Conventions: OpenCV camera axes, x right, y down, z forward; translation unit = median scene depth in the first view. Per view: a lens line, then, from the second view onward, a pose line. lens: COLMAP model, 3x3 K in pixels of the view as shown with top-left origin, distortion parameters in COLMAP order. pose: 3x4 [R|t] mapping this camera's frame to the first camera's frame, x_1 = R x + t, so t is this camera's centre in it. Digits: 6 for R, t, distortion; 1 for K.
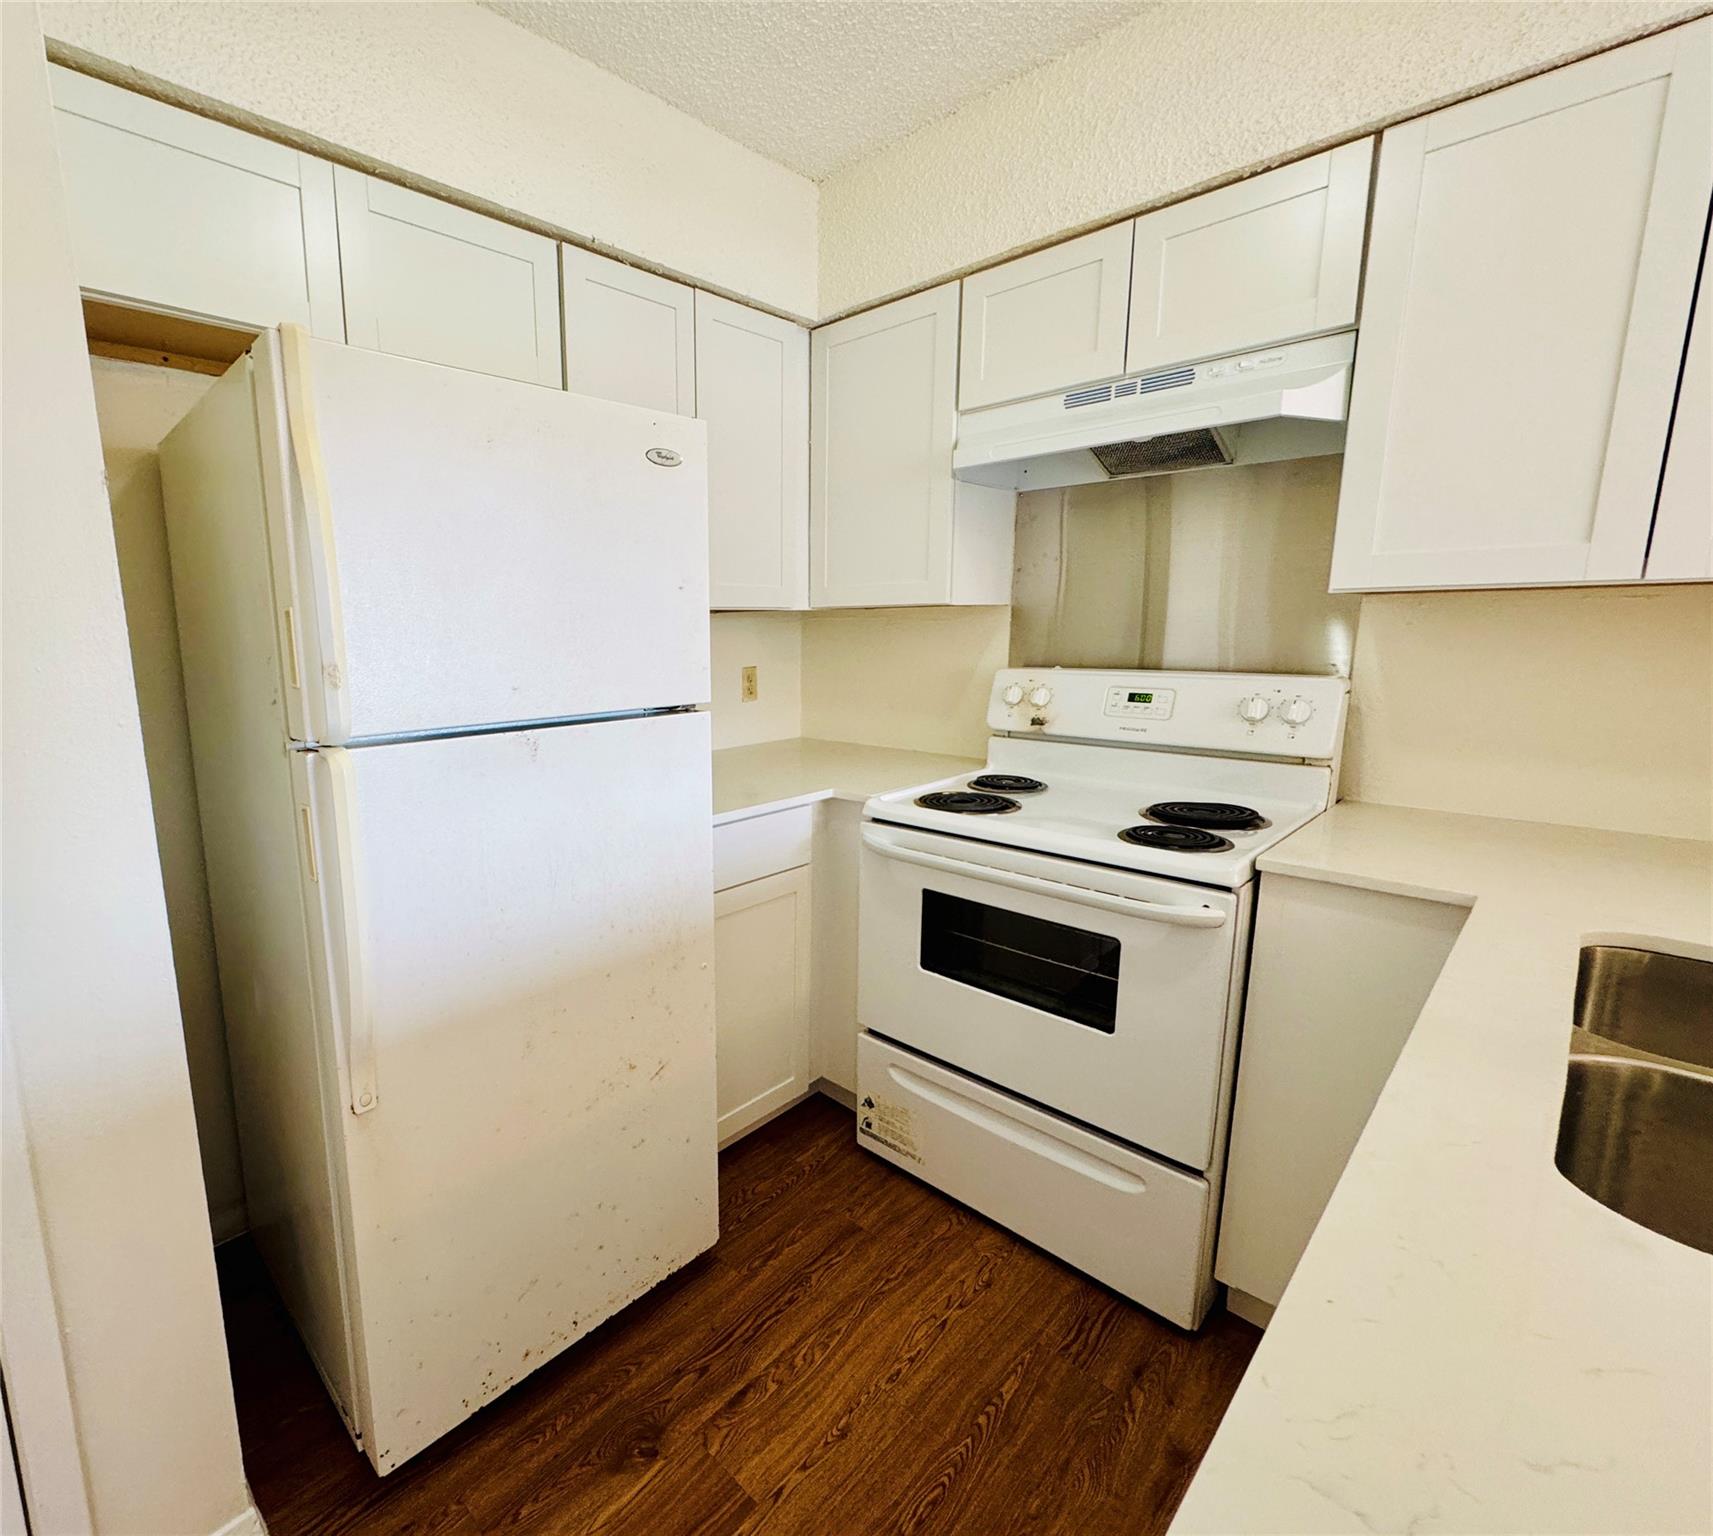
lens RADIAL K [[809.5, 0, 700.7], [0, 809.5, 764.4], [0, 0, 1]] dist [0.001165, 0.000486]
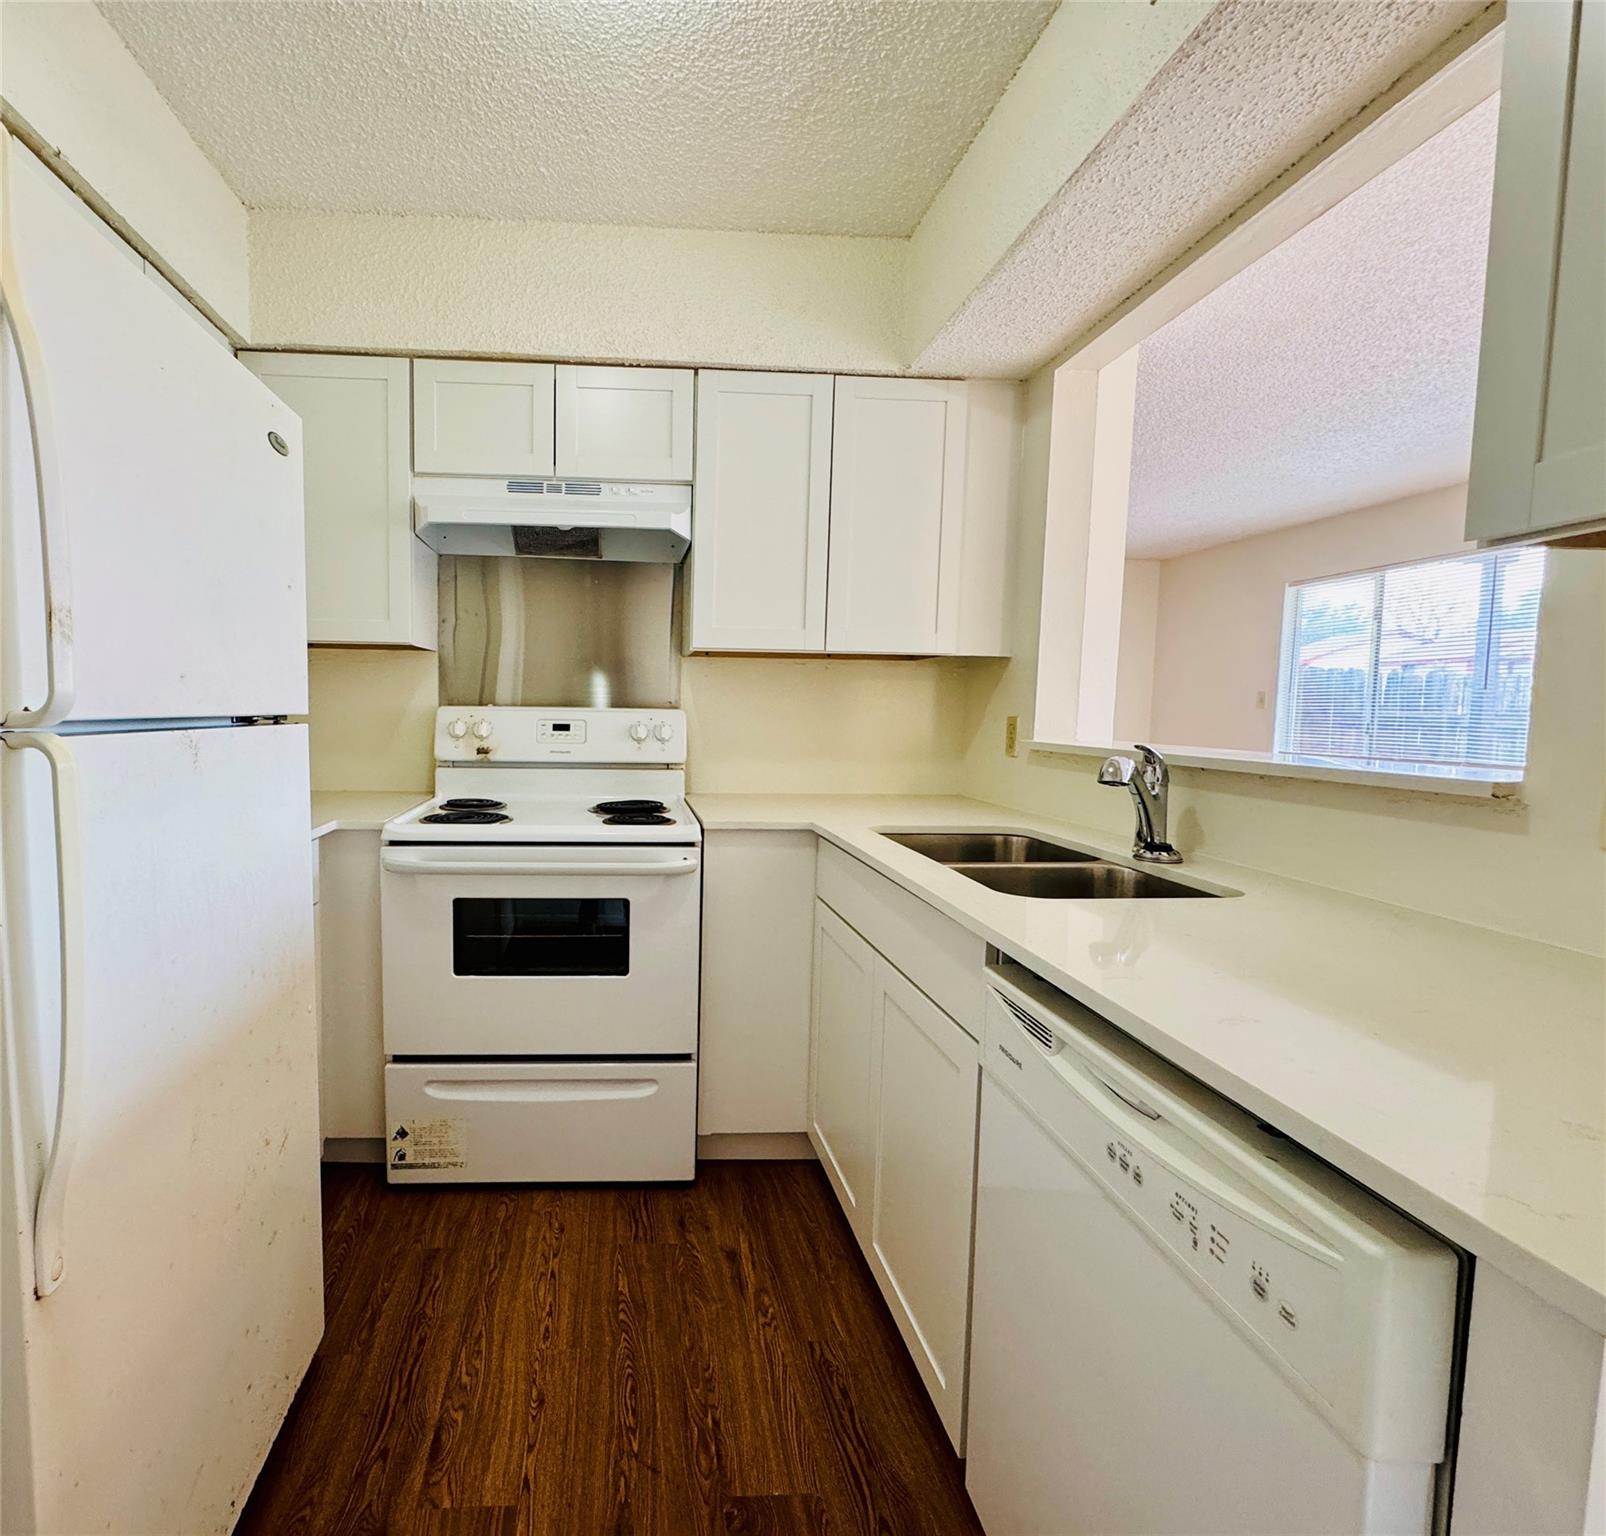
lens RADIAL K [[801.5, 0, 655.4], [0, 801.5, 765.5], [0, 0, 1]] dist [-0.000689, -0.000042]
pose [[0.633900, -0.033262, 0.772700, -0.417576], [0.108204, 0.993063, -0.046019, 0.063390], [-0.765809, 0.112780, 0.633102, 0.117096]]
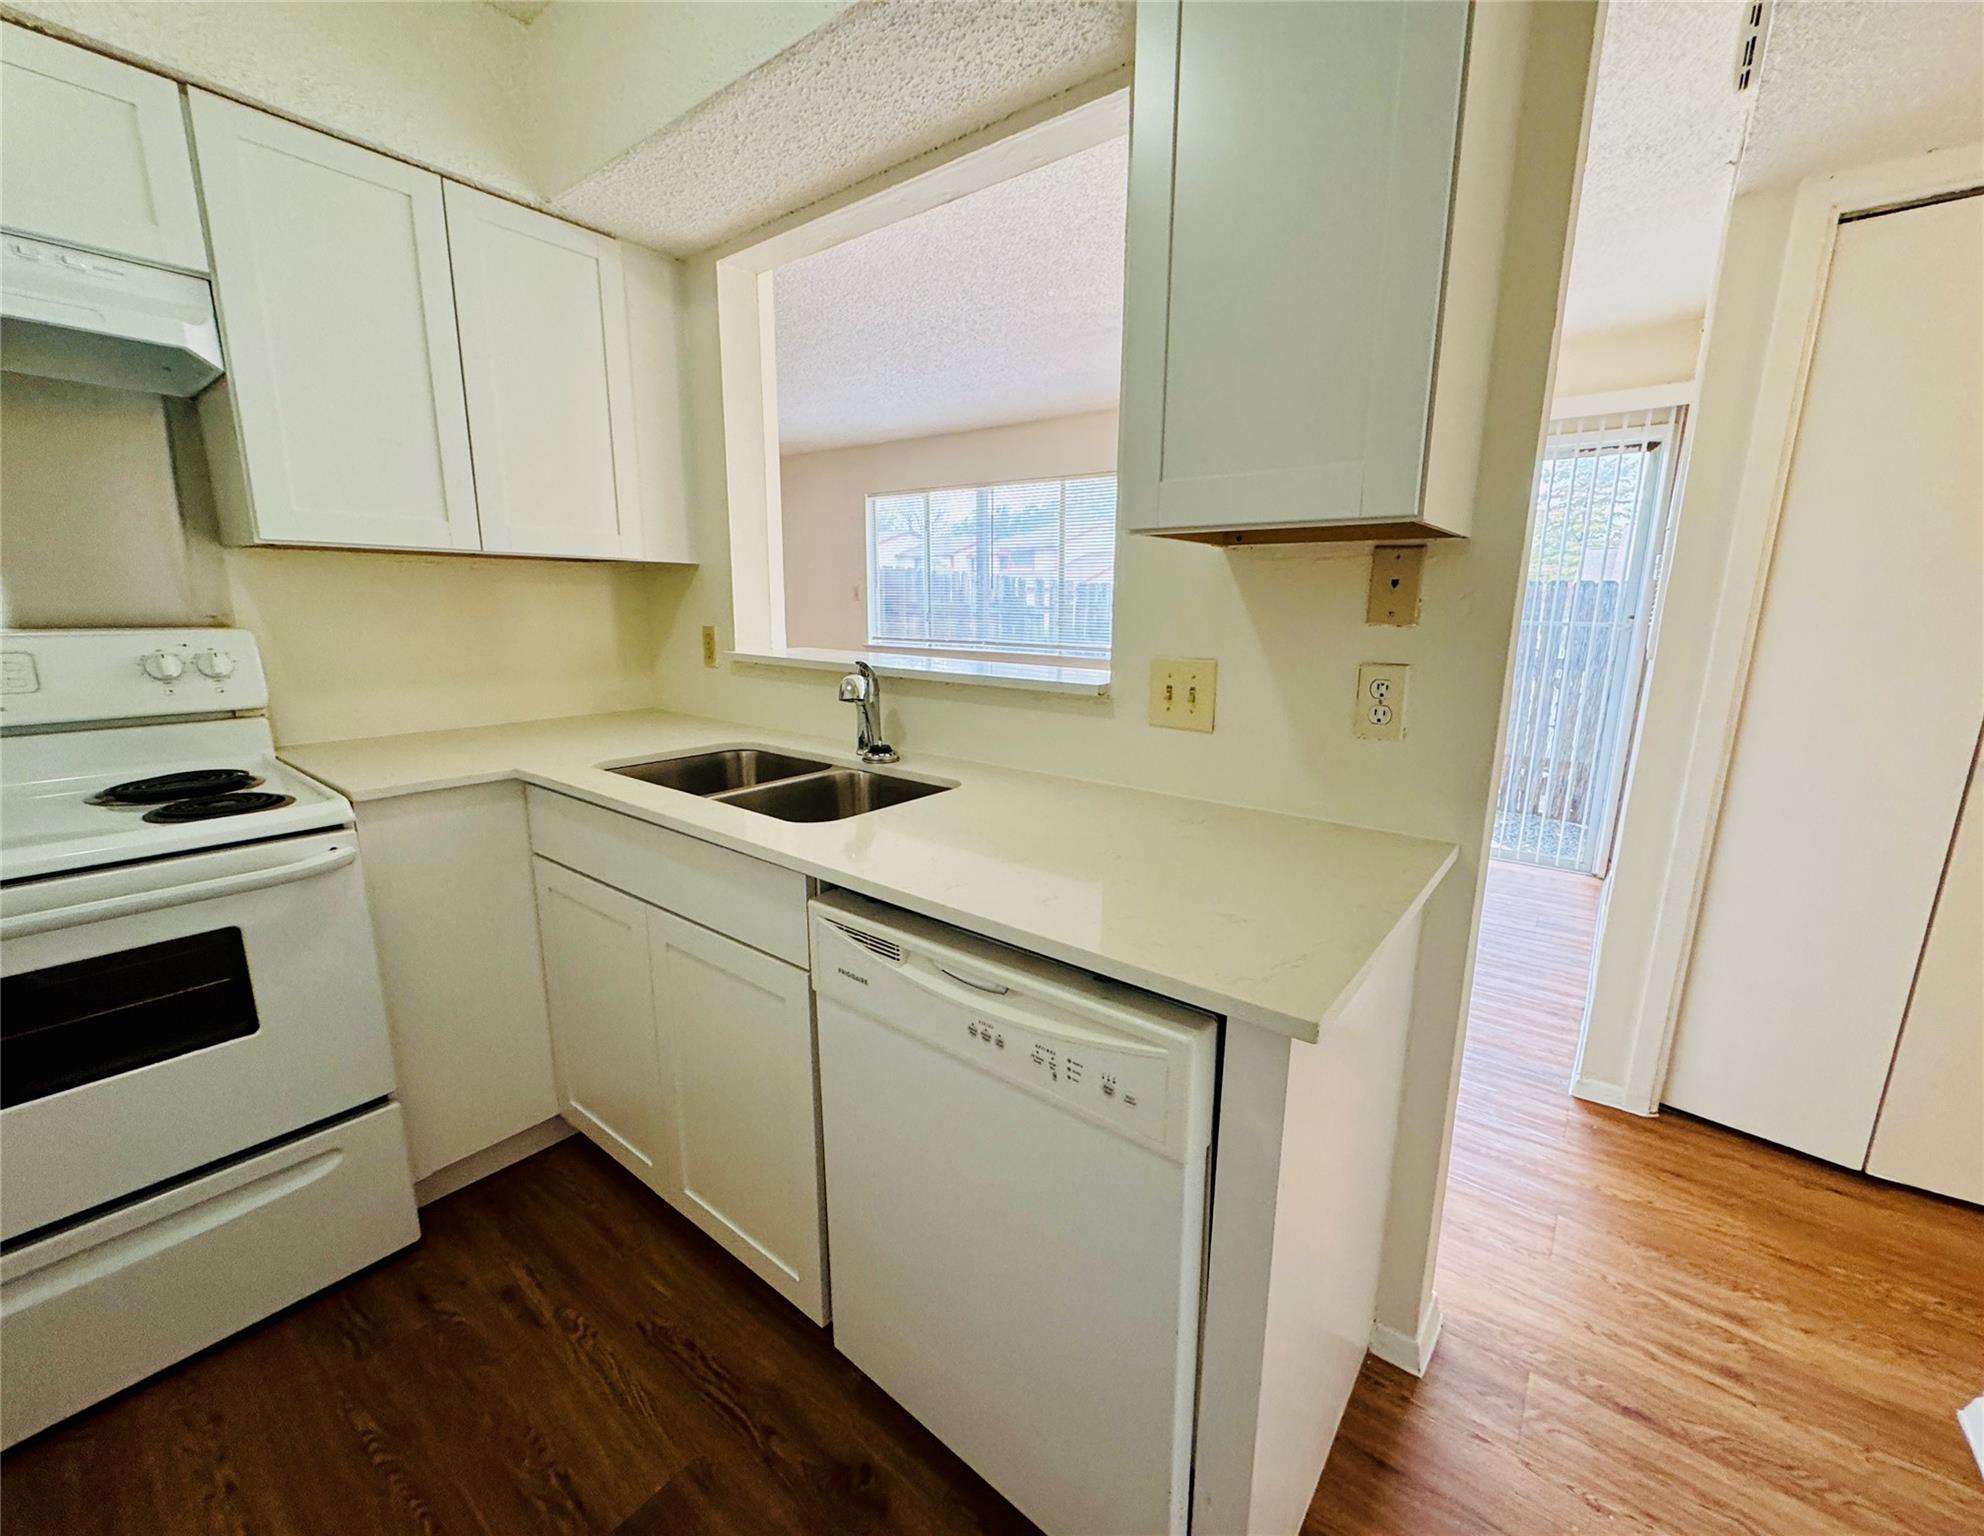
lens RADIAL K [[811.8, 0, 1000.1], [0, 811.8, 762.8], [0, 0, 1]] dist [0.000482, 0.000005]
pose [[-0.172651, -0.185049, 0.967444, -0.419668], [0.159441, 0.963990, 0.212842, -0.009856], [-0.971993, 0.190998, -0.136929, 0.263285]]
